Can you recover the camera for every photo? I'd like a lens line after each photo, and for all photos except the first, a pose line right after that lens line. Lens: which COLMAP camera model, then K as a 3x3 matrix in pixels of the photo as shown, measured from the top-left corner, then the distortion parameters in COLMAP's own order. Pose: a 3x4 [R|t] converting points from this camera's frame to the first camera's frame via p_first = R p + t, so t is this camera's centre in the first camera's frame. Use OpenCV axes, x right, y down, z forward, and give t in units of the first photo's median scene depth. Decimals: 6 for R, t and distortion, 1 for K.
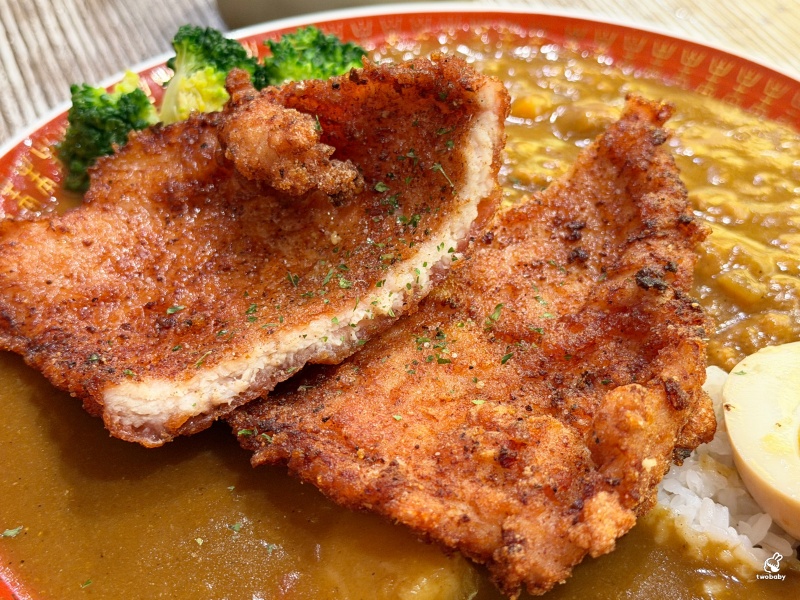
lens RADIAL K [[1390.0, 0, 400.0], [0, 1390.0, 300.0], [0, 0, 1]] dist [0.119567, -0.162758]
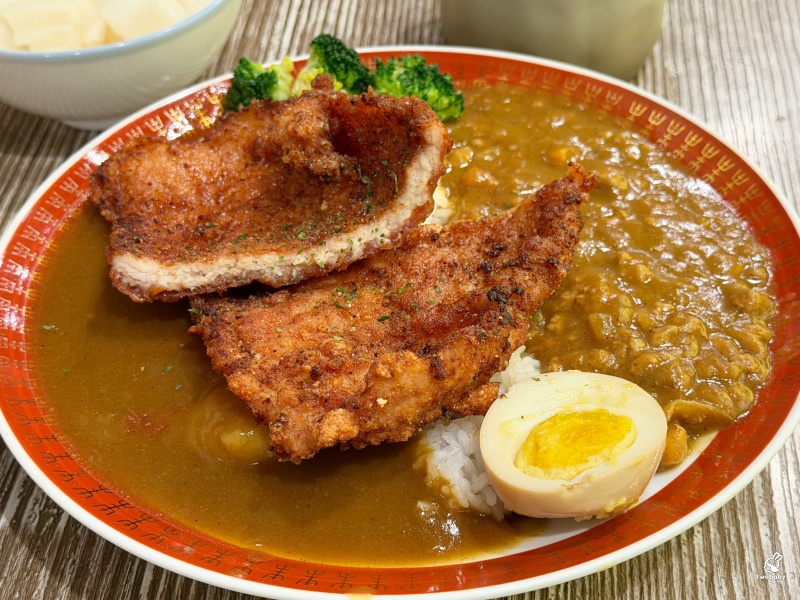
lens RADIAL K [[1390.0, 0, 400.0], [0, 1390.0, 300.0], [0, 0, 1]] dist [0.119567, -0.162758]
pose [[0.895075, 0.287176, -0.341131, 0.561251], [-0.279906, 0.957360, 0.071510, -0.080474], [0.347121, 0.031478, 0.937292, -0.308783]]
